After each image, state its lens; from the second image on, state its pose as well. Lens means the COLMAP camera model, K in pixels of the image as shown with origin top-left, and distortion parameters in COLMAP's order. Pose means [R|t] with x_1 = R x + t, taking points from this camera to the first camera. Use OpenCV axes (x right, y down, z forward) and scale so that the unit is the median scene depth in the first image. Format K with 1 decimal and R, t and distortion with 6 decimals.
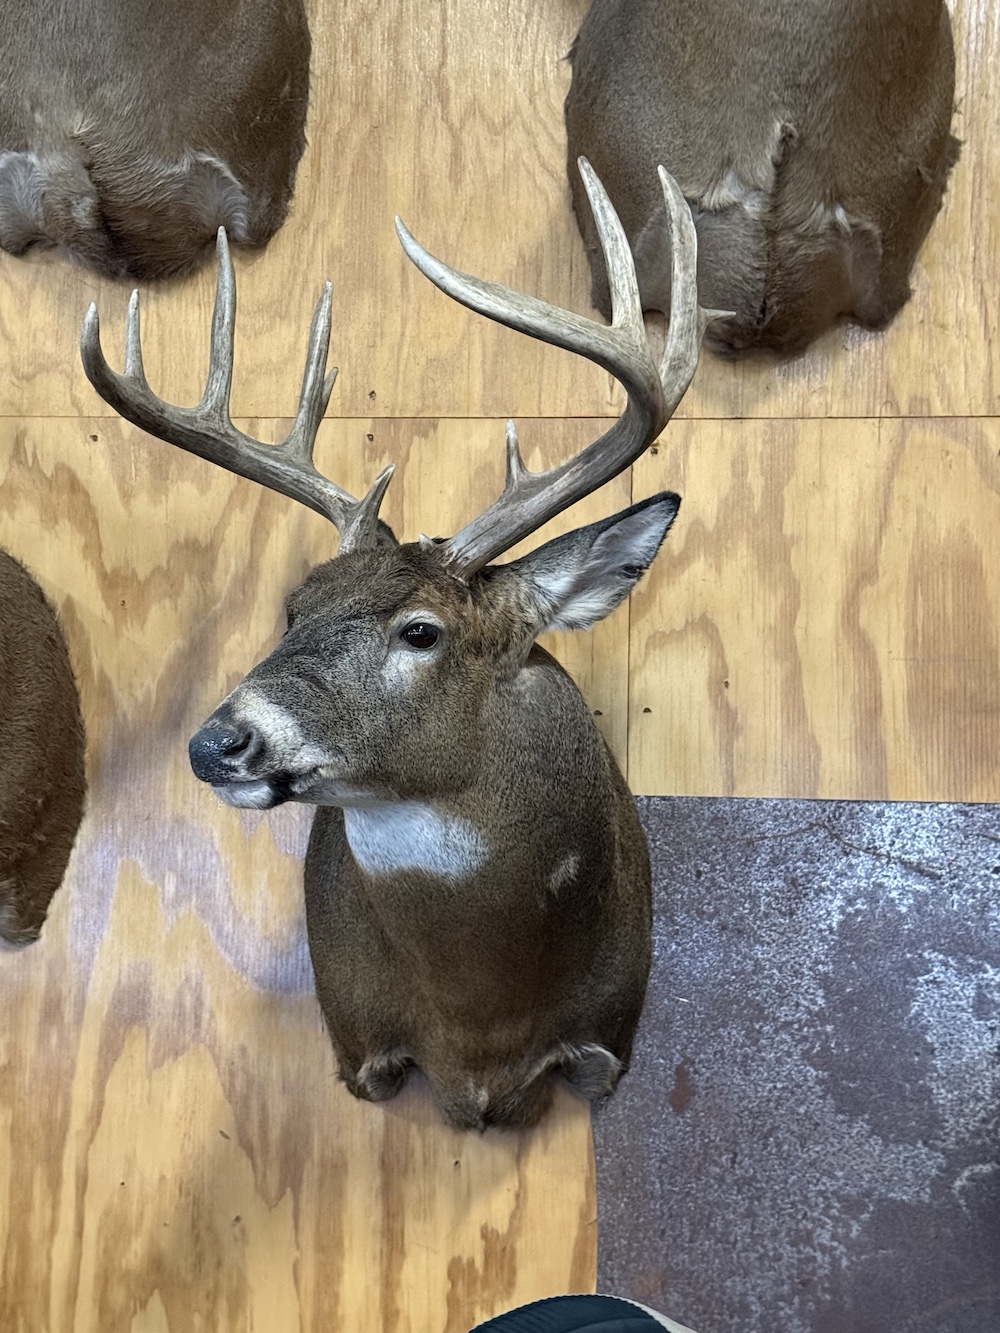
lens RADIAL K [[2025.9, 0, 498.3], [0, 2025.9, 666.7], [0, 0, 1]] dist [0.145313, 0.000000]
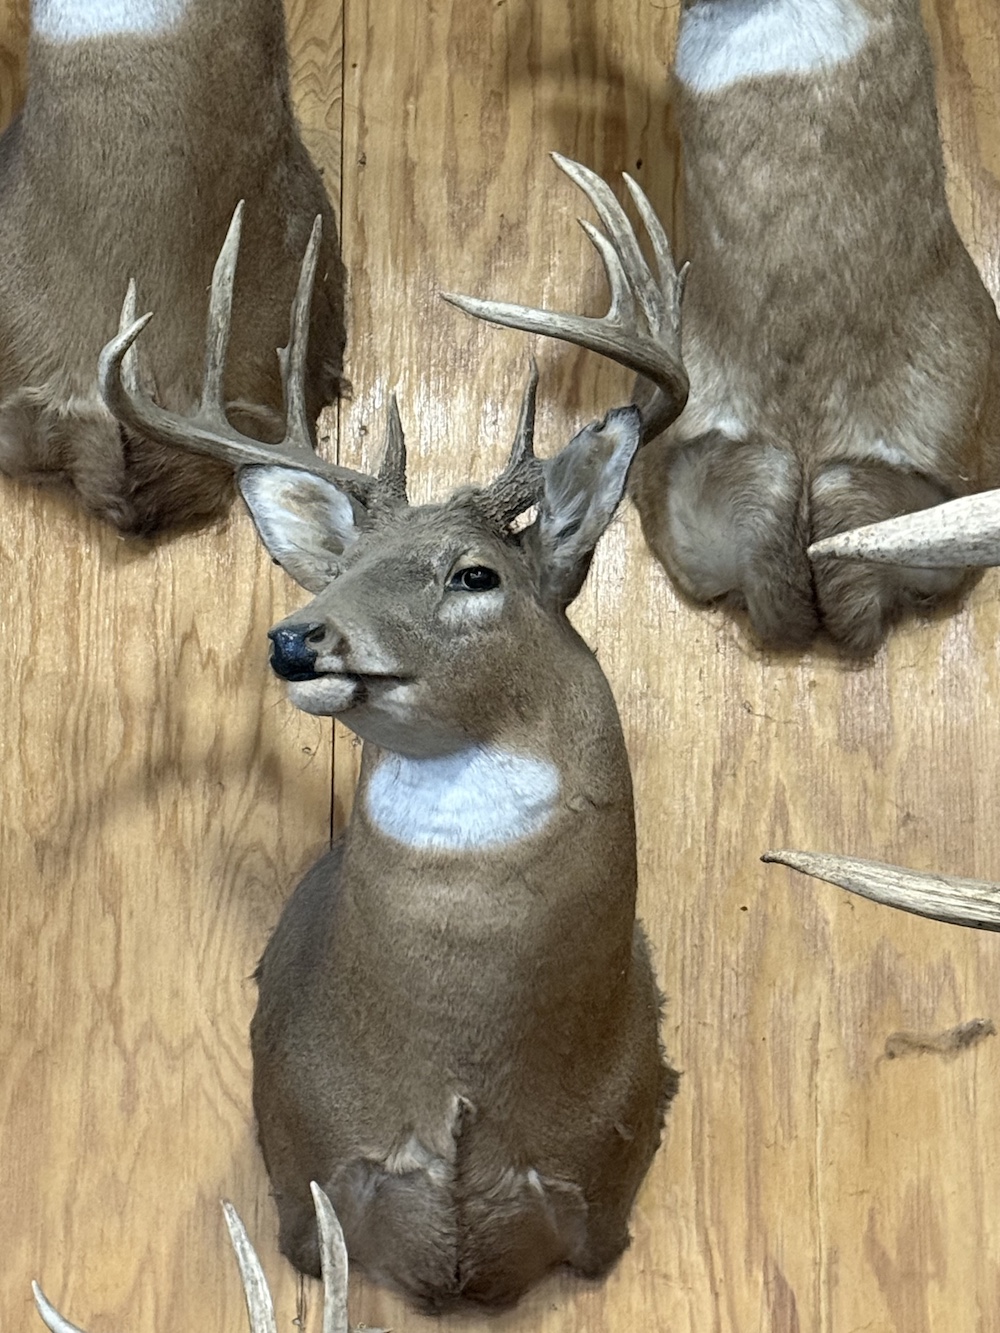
lens RADIAL K [[3423.6, 0, 542.1], [0, 3423.6, 666.7], [0, 0, 1]] dist [0.068525, 0.000000]
pose [[0.997885, -0.003225, 0.064916, 0.069150], [0.017933, 0.973662, -0.227291, -0.090503], [-0.062474, 0.227975, 0.971661, -0.565047]]
